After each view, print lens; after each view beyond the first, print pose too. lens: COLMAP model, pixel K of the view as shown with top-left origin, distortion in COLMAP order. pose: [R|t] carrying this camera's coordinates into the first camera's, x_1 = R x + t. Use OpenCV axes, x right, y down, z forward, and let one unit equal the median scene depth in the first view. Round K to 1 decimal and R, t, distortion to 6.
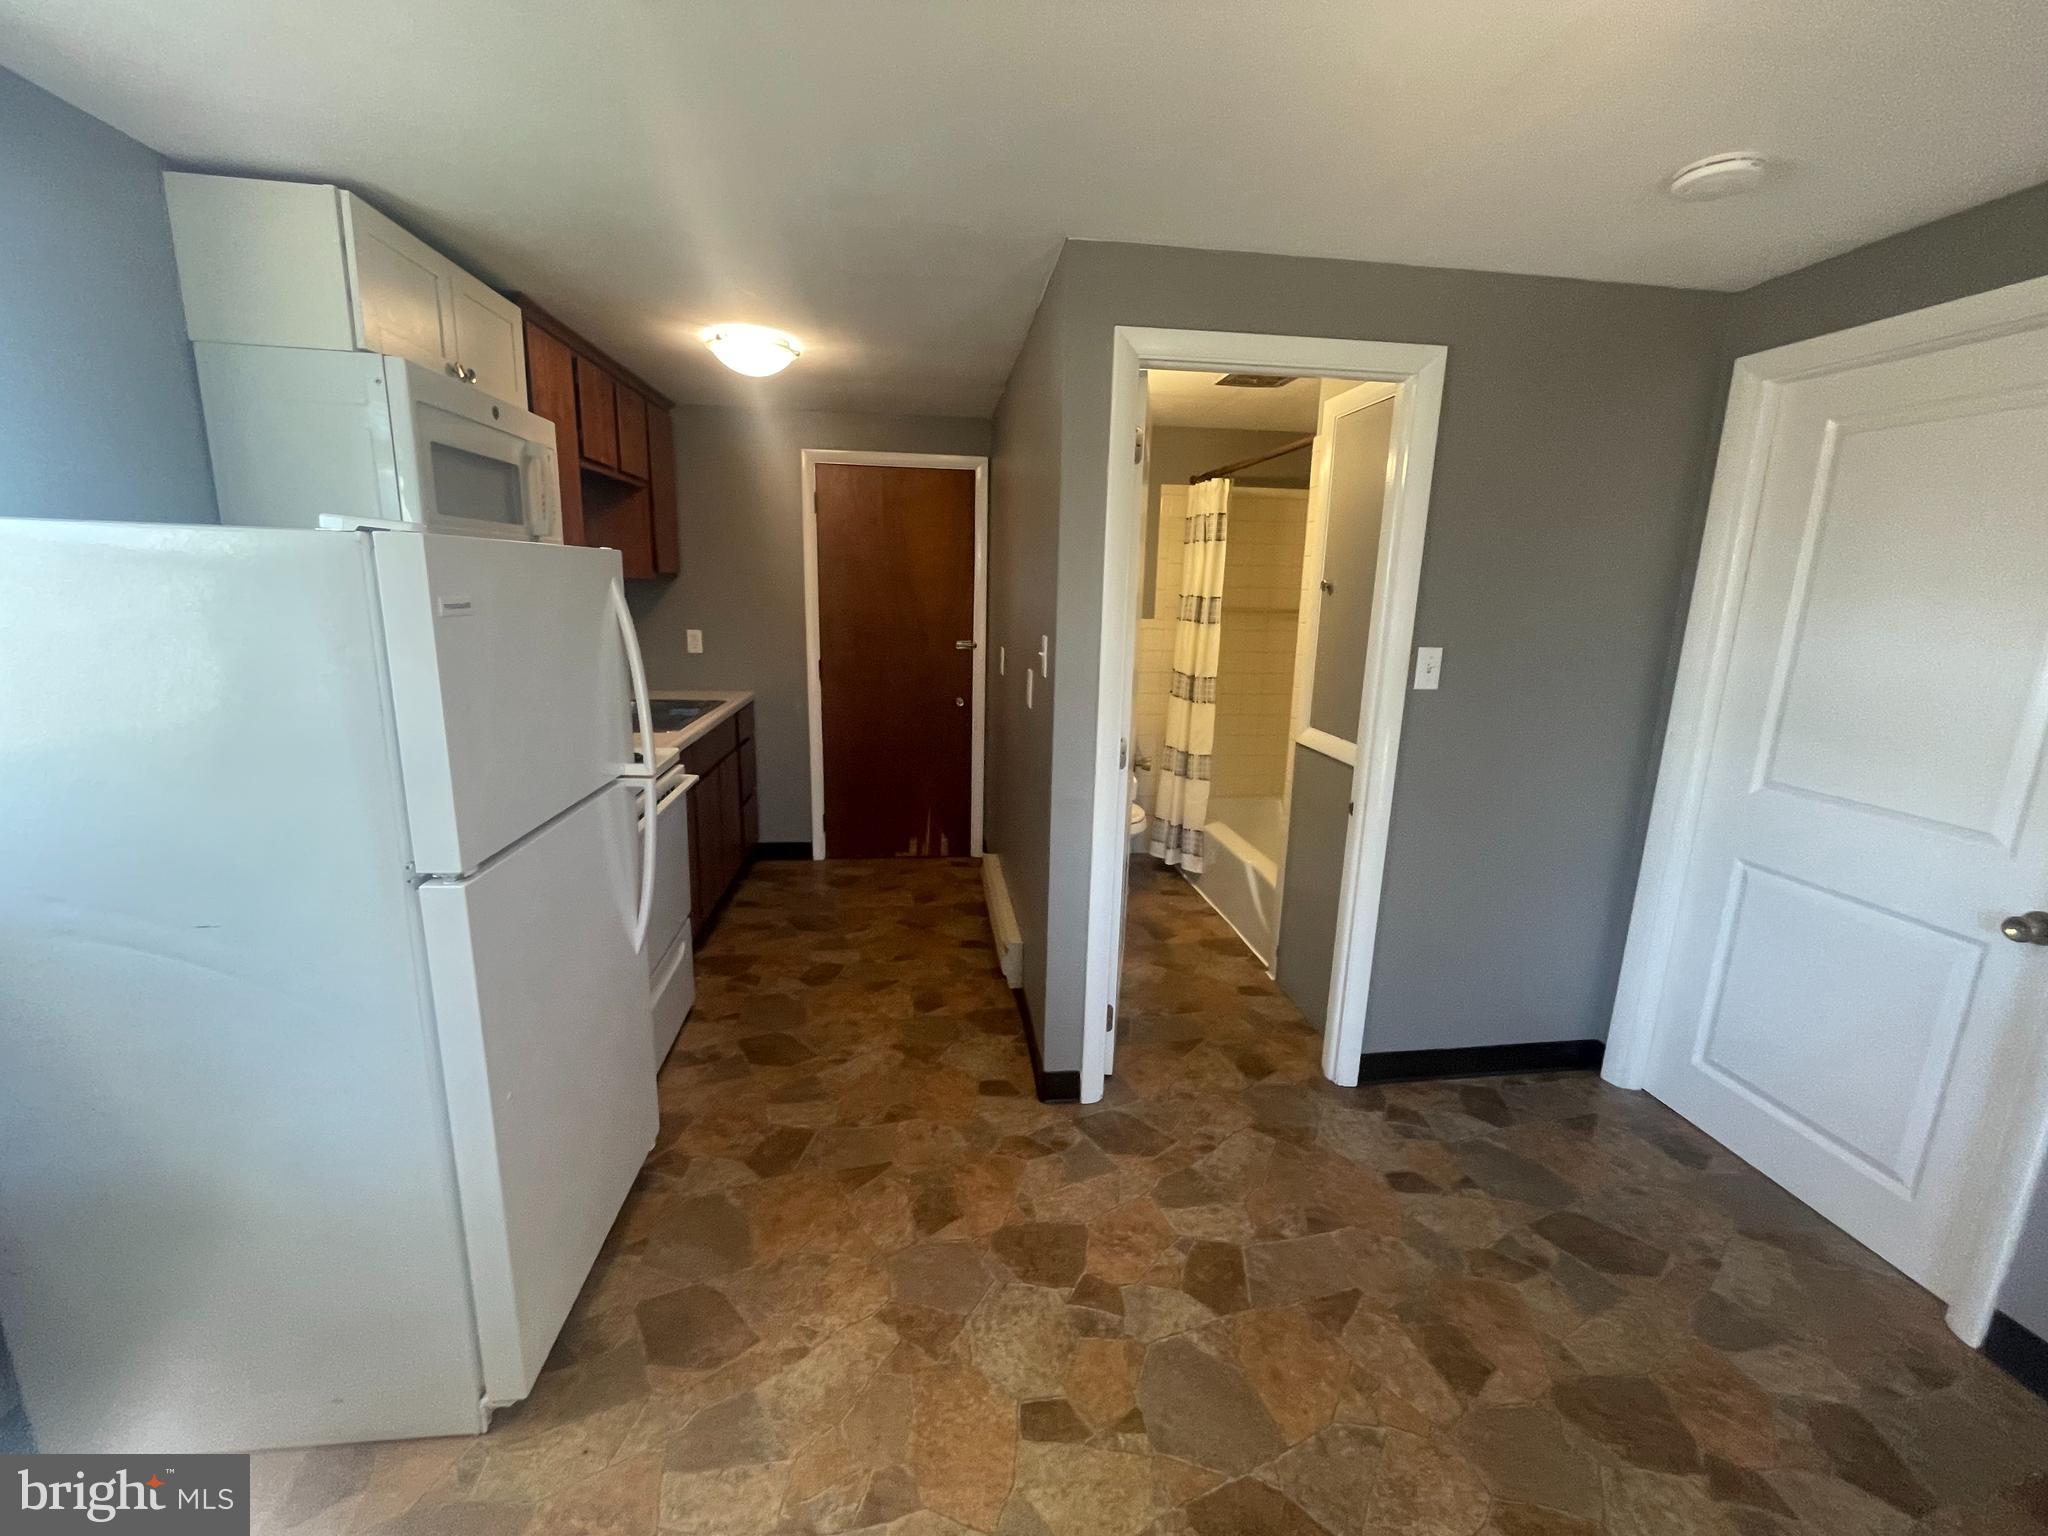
lens RADIAL K [[827.2, 0, 1022.0], [0, 827.2, 764.7], [0, 0, 1]] dist [-0.008431, 0.000463]
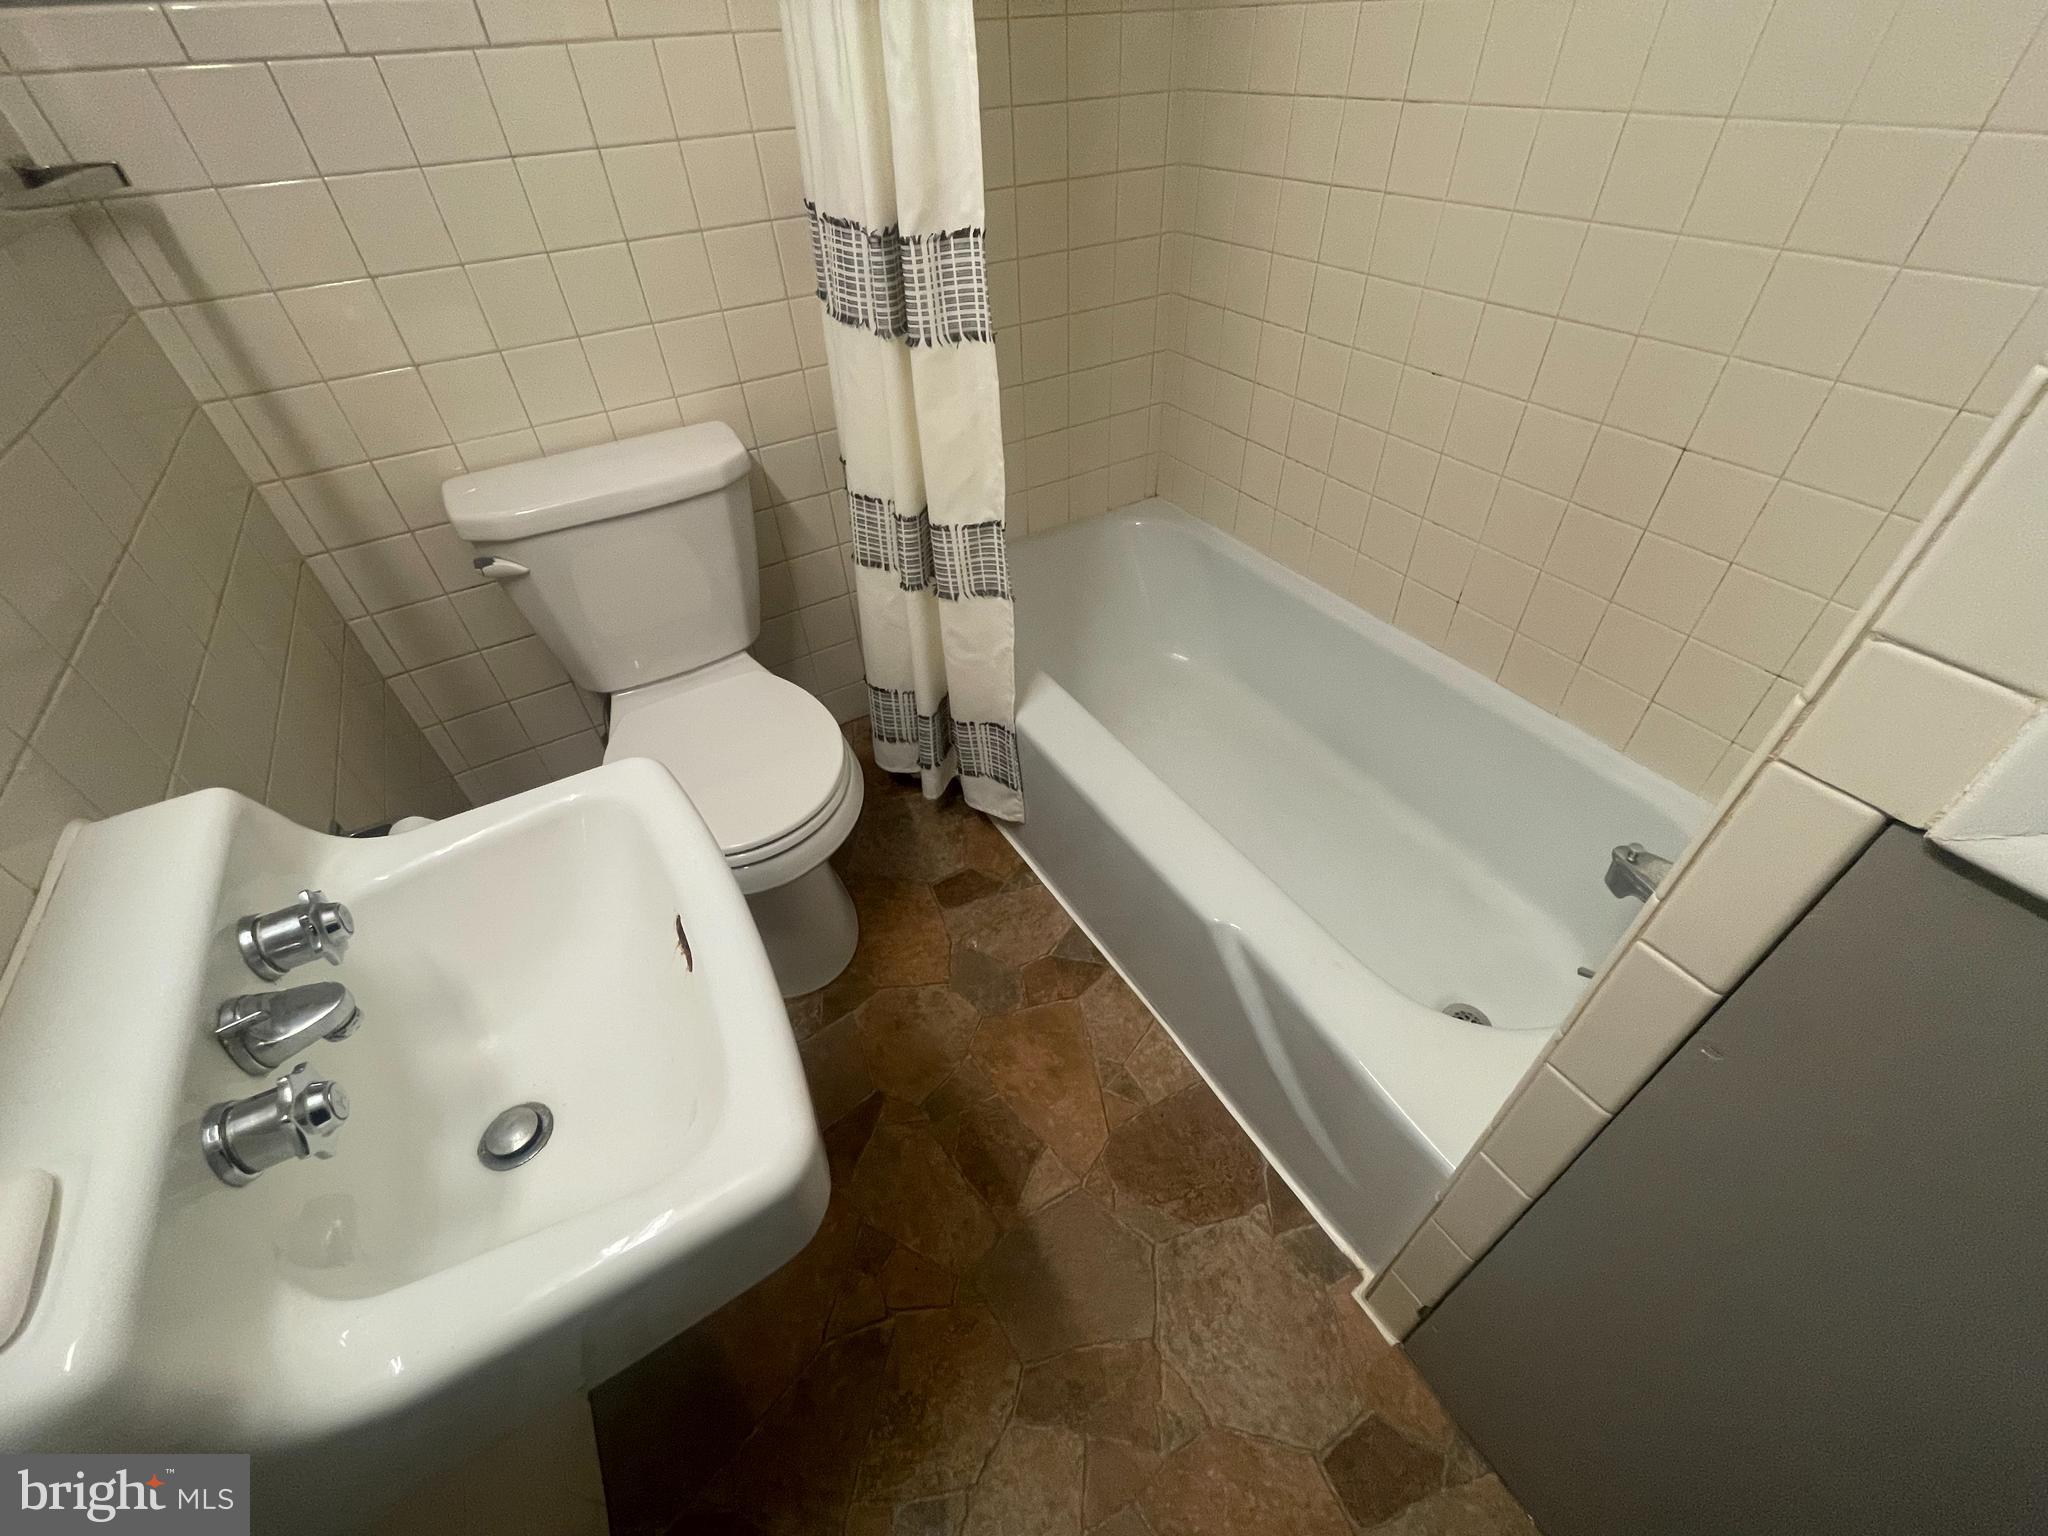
lens RADIAL K [[827.2, 0, 1022.0], [0, 827.2, 764.7], [0, 0, 1]] dist [-0.008431, 0.000463]
pose [[0.913476, -0.312996, 0.259989, 0.124168], [0.144321, 0.846655, 0.512199, -0.091838], [-0.380437, -0.430360, 0.818571, 0.698466]]
